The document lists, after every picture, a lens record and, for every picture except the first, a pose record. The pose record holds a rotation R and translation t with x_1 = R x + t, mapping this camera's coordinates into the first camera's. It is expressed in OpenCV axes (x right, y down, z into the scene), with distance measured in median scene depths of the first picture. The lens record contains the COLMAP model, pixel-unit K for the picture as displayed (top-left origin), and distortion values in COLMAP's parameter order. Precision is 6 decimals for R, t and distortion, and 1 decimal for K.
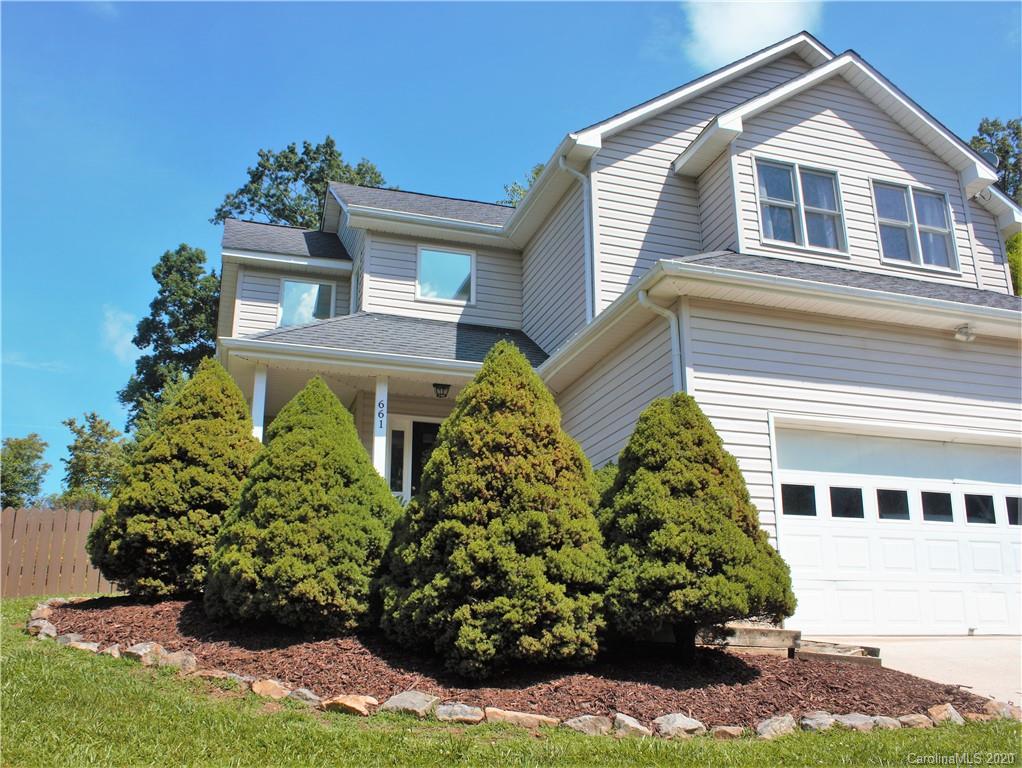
lens RADIAL K [[977.3, 0, 511.7], [0, 977.3, 383.6], [0, 0, 1]] dist [-0.134868, 0.000000]
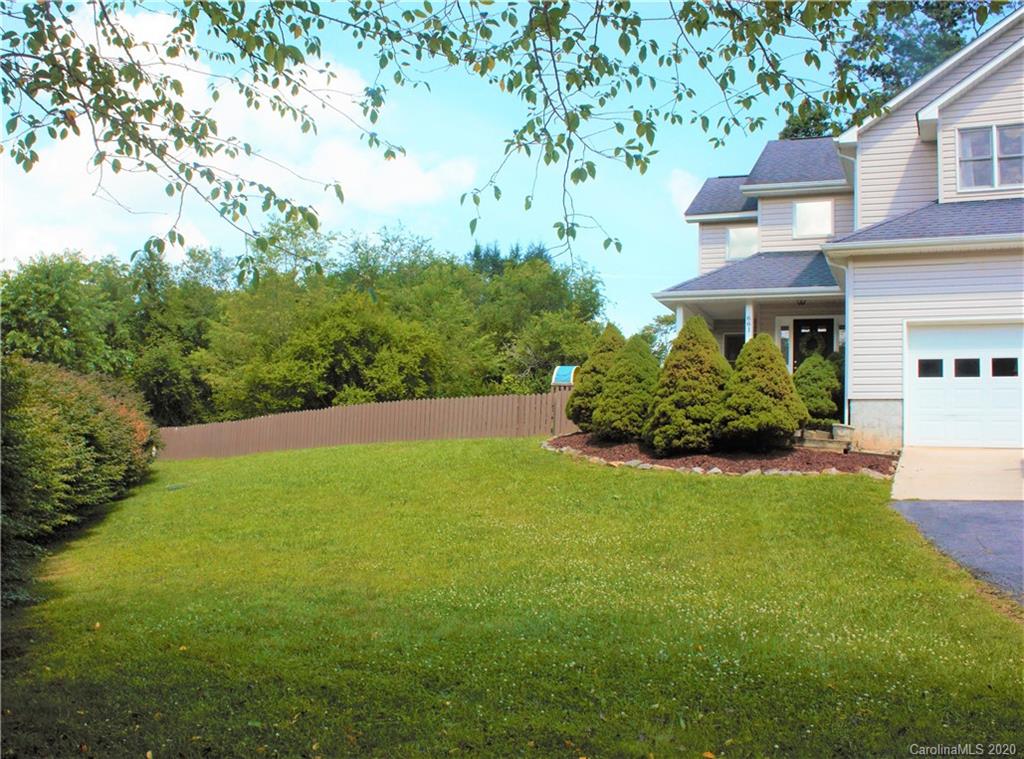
lens RADIAL K [[1039.2, 0, 514.3], [0, 1039.2, 377.3], [0, 0, 1]] dist [-0.037239, 0.000000]
pose [[0.777126, -0.049610, -0.627386, 1.301600], [0.145418, 0.984066, 0.102312, -0.231894], [0.612314, -0.170743, 0.771958, -1.271321]]
